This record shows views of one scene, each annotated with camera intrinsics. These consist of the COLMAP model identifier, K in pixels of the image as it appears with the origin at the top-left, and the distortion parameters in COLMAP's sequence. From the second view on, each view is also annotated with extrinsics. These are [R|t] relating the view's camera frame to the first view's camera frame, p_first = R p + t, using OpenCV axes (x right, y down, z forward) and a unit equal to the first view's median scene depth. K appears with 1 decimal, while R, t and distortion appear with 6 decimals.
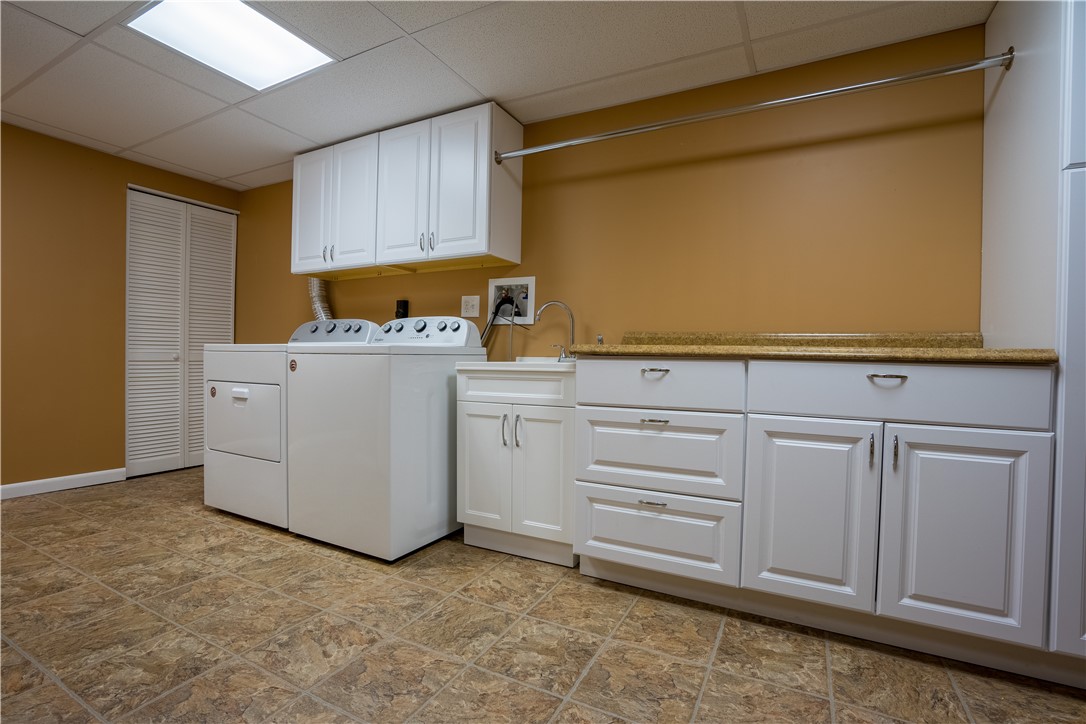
lens RADIAL K [[497.8, 0, 544.7], [0, 497.8, 362.7], [0, 0, 1]] dist [-0.058635, 0.025216]
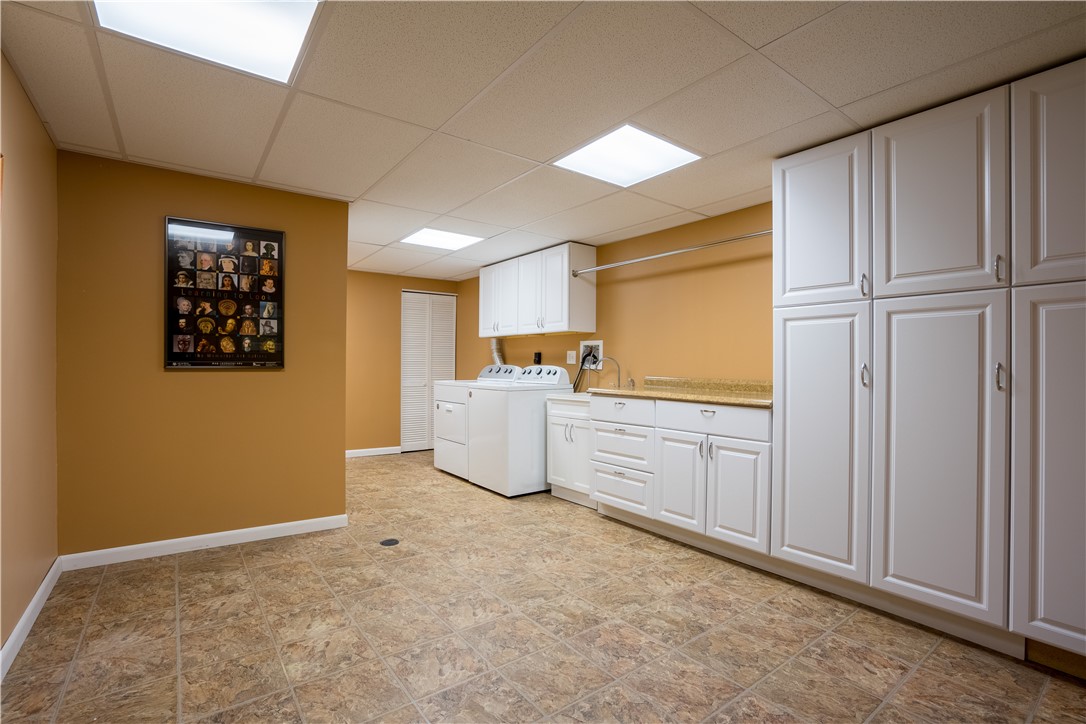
lens RADIAL K [[490.6, 0, 543.2], [0, 490.6, 363.6], [0, 0, 1]] dist [-0.027852, 0.024925]
pose [[0.906080, -0.012434, -0.422924, 0.556731], [0.003436, 0.999751, -0.022031, -0.071219], [0.423092, 0.018509, 0.905897, -0.621598]]
